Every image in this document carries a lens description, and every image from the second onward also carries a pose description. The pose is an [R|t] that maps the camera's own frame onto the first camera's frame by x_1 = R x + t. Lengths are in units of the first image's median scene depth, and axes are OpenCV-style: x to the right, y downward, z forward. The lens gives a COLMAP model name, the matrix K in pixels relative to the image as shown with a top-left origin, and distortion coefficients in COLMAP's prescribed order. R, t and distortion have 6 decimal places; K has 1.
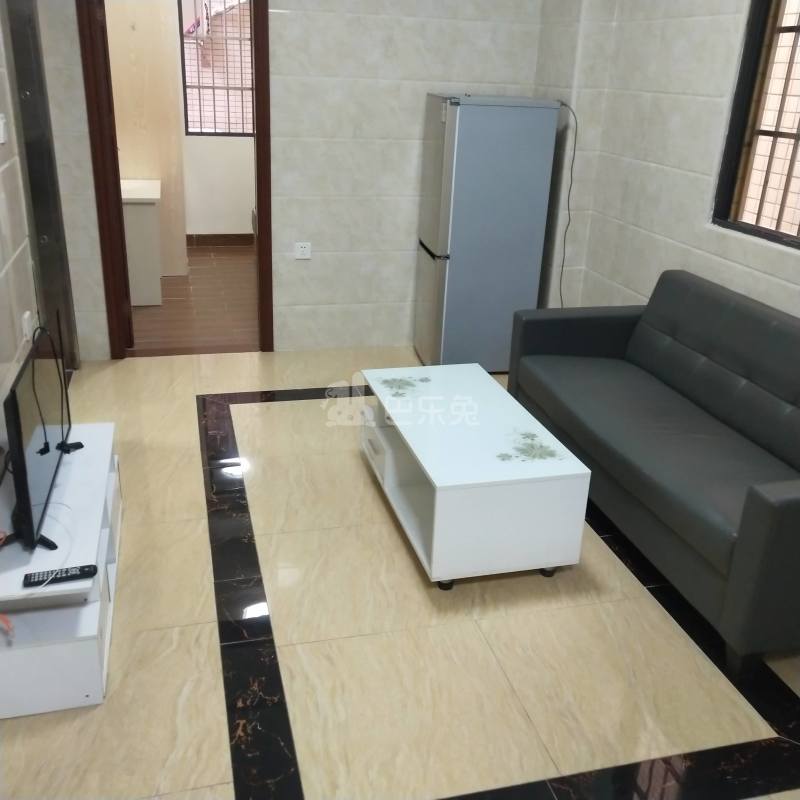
lens RADIAL K [[836.4, 0, 400.8], [0, 836.4, 383.1], [0, 0, 1]] dist [0.015560, 0.006536]
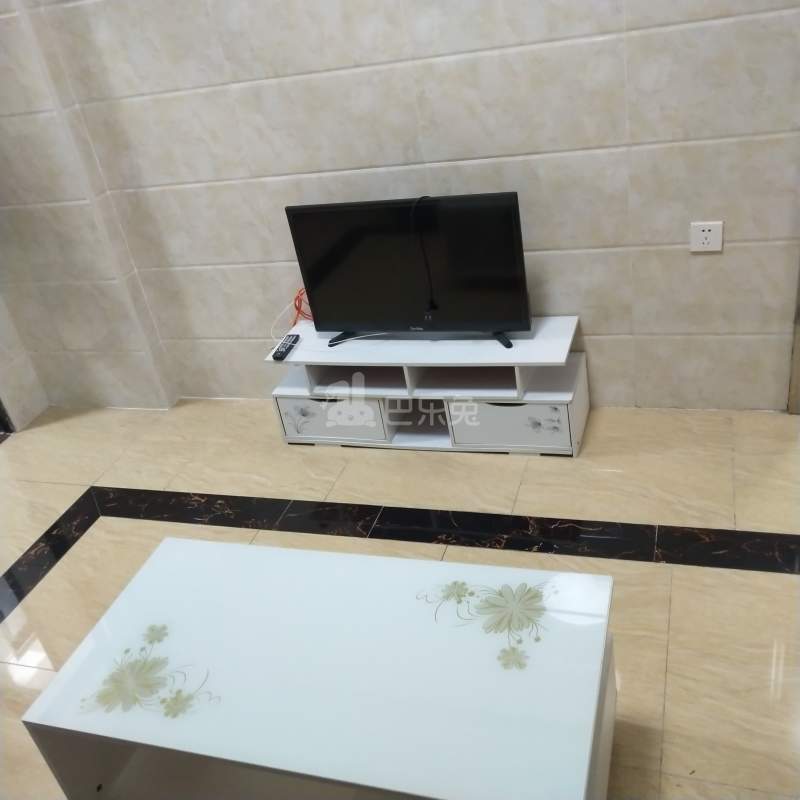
lens RADIAL K [[825.6, 0, 400.0], [0, 825.6, 400.0], [0, 0, 1]] dist [-0.005200, -0.018624]
pose [[-0.545556, 0.461361, -0.699653, 0.368433], [-0.168550, 0.757376, 0.630851, -0.452033], [0.820950, 0.462091, -0.335429, 1.260404]]
